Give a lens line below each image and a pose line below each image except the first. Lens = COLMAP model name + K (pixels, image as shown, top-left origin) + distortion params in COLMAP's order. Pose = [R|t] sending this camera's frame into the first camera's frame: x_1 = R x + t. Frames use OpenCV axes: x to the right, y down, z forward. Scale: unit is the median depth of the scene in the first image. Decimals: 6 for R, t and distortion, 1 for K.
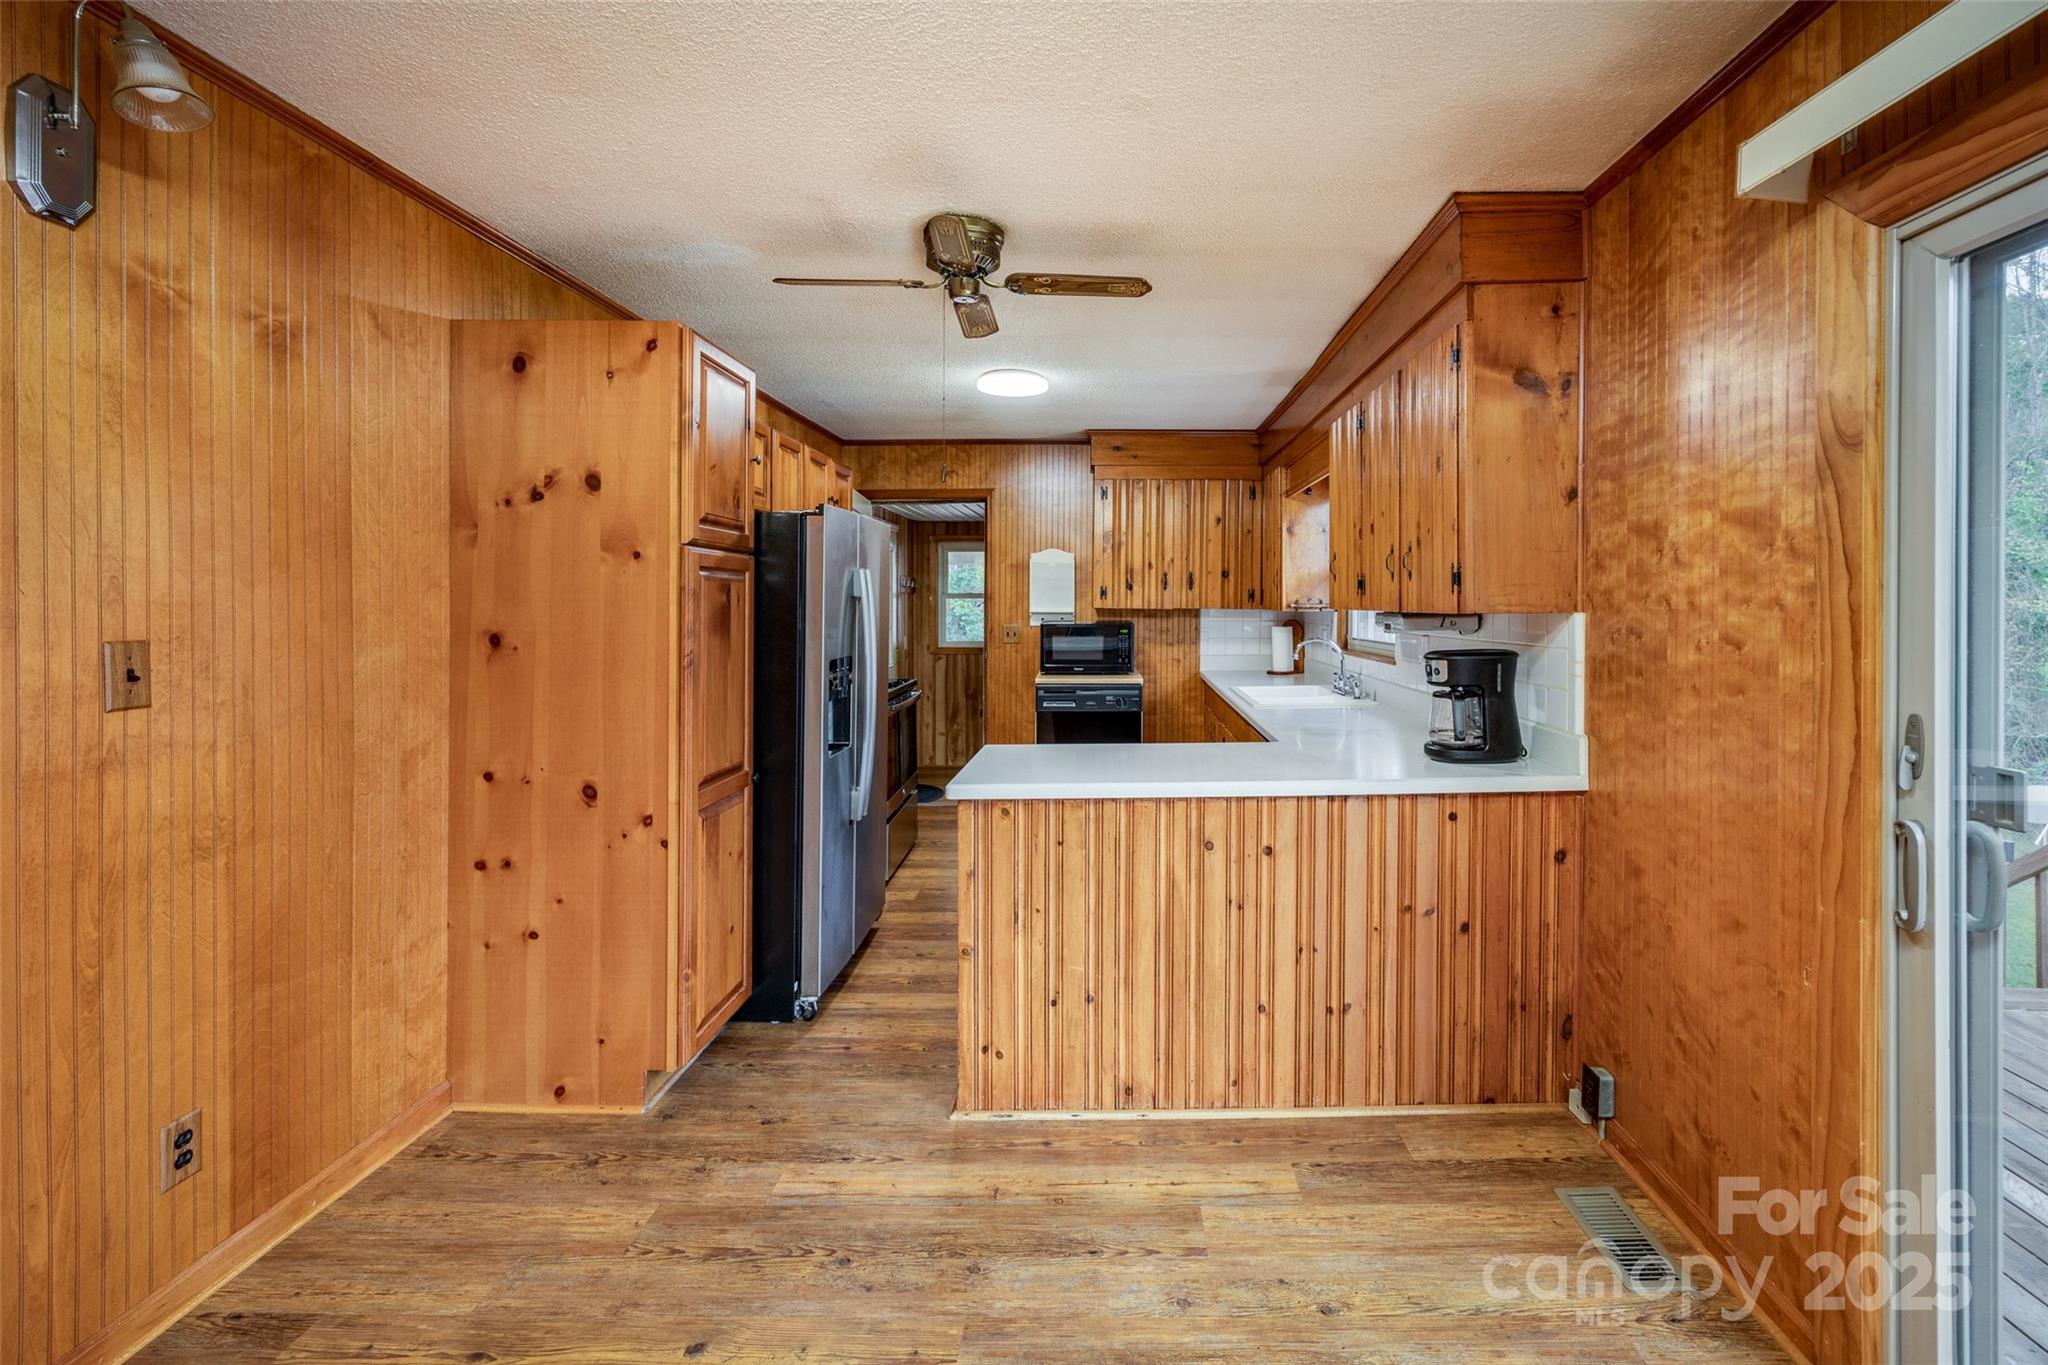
lens RADIAL K [[812.4, 0, 1134.0], [0, 812.4, 609.6], [0, 0, 1]] dist [-0.000146, 0.000197]
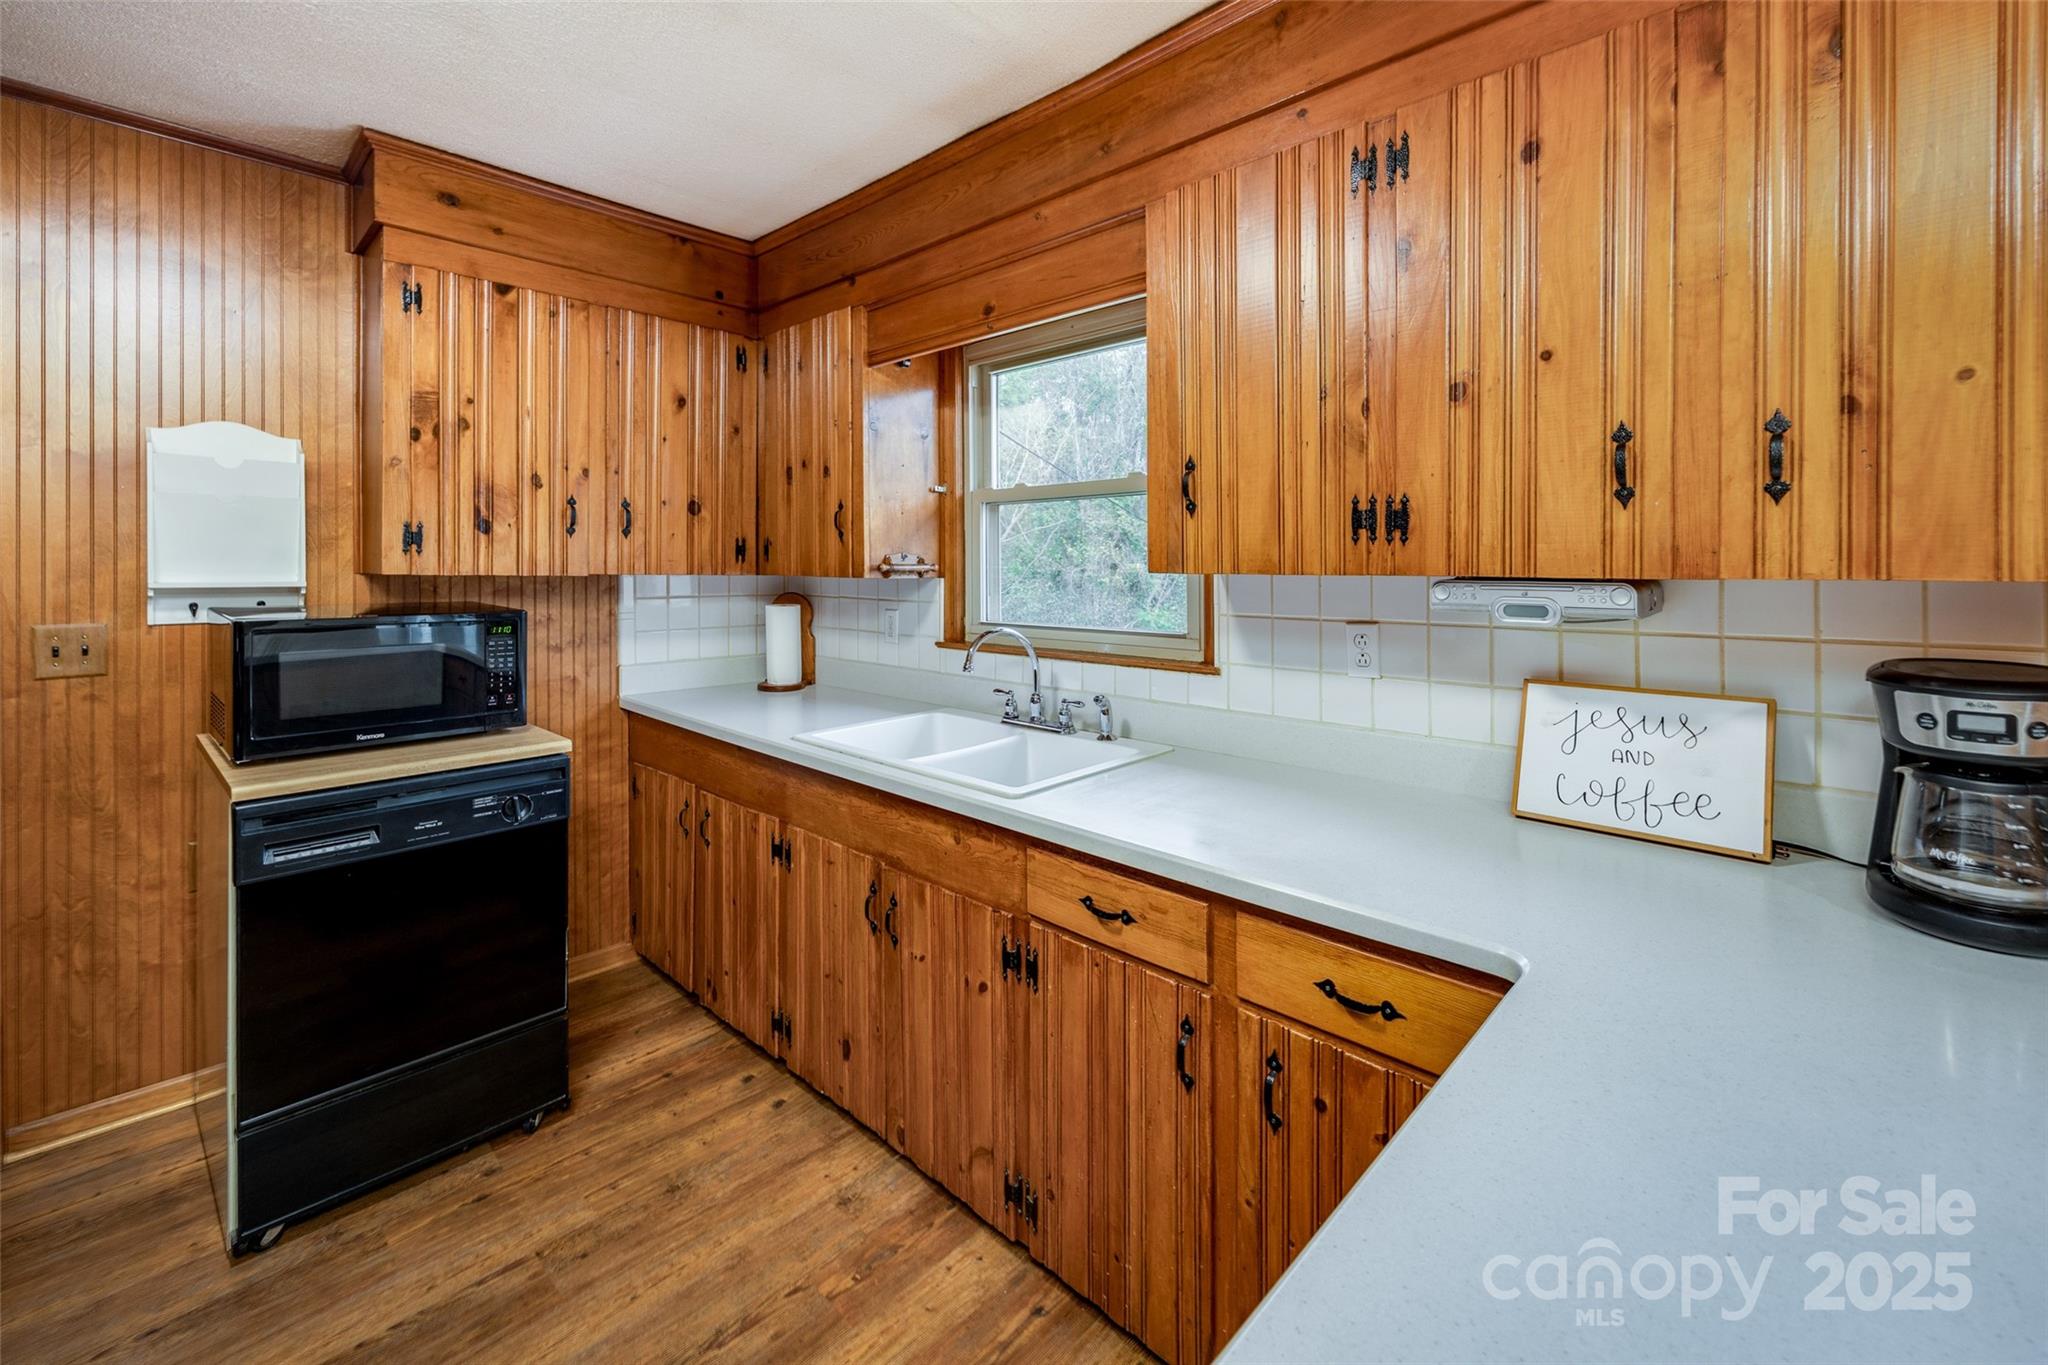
lens RADIAL K [[814.4, 0, 959.2], [0, 814.4, 582.2], [0, 0, 1]] dist [0.000480, 0.000136]
pose [[0.715600, -0.013823, 0.698373, -0.292986], [0.006419, 0.999892, 0.013213, -0.004393], [-0.698480, -0.004972, 0.715612, 1.146701]]
